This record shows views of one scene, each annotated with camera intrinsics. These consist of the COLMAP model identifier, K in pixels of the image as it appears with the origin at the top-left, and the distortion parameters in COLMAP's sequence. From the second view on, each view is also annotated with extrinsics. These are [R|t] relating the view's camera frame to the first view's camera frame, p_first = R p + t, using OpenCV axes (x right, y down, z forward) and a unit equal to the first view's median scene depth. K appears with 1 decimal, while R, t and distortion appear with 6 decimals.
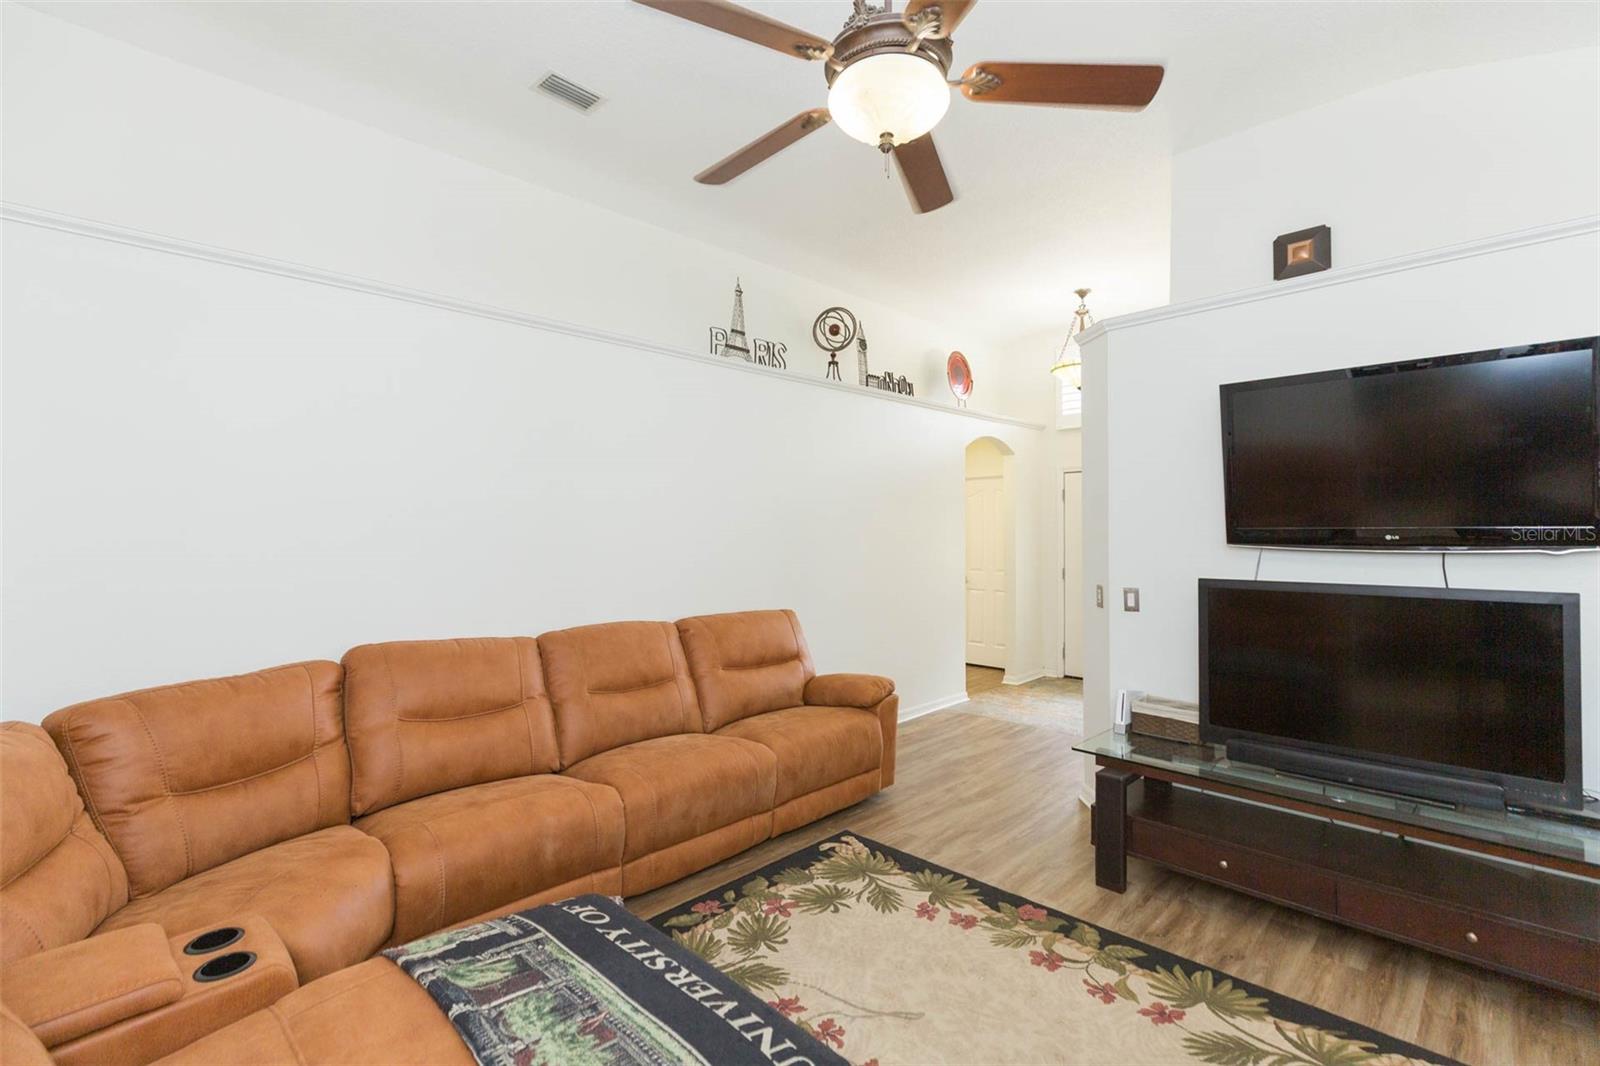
lens RADIAL K [[725.2, 0, 798.4], [0, 725.2, 538.6], [0, 0, 1]] dist [0.006005, -0.001444]
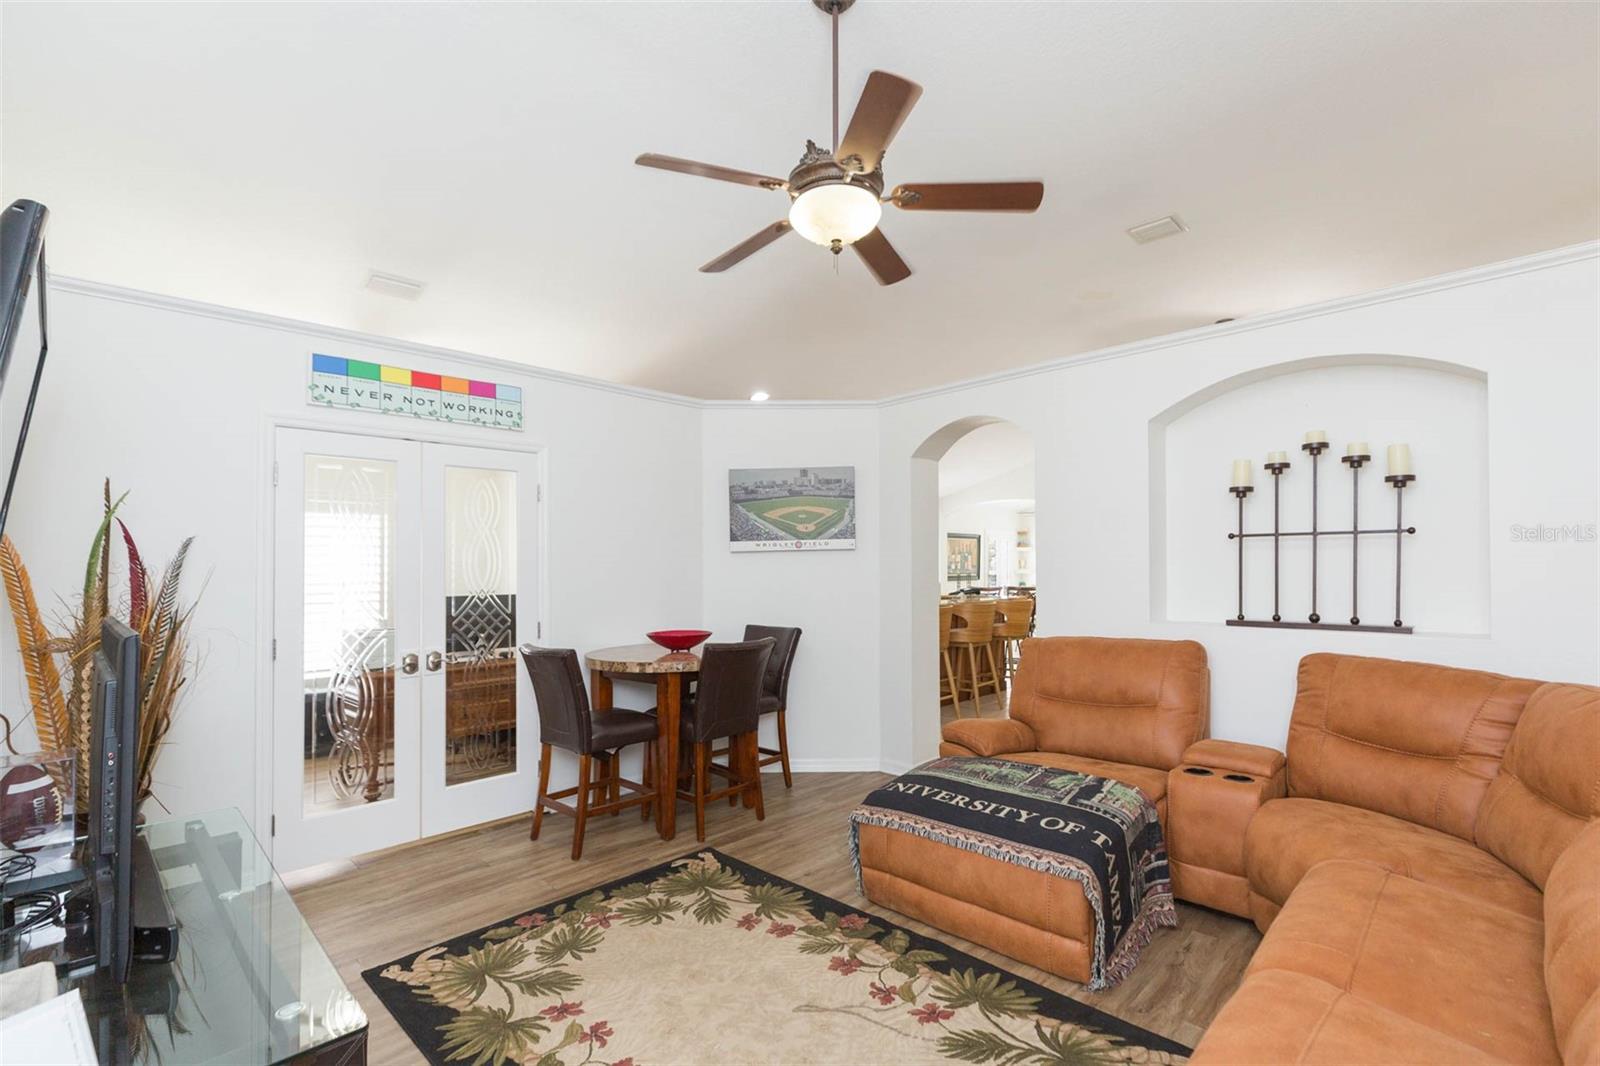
lens RADIAL K [[725.2, 0, 800.6], [0, 725.2, 543.1], [0, 0, 1]] dist [0.006005, -0.001444]
pose [[-0.999843, 0.017484, 0.002857, 0.184944], [0.017458, 0.999807, -0.008954, 0.005686], [-0.003013, -0.008903, -0.999956, 2.533335]]
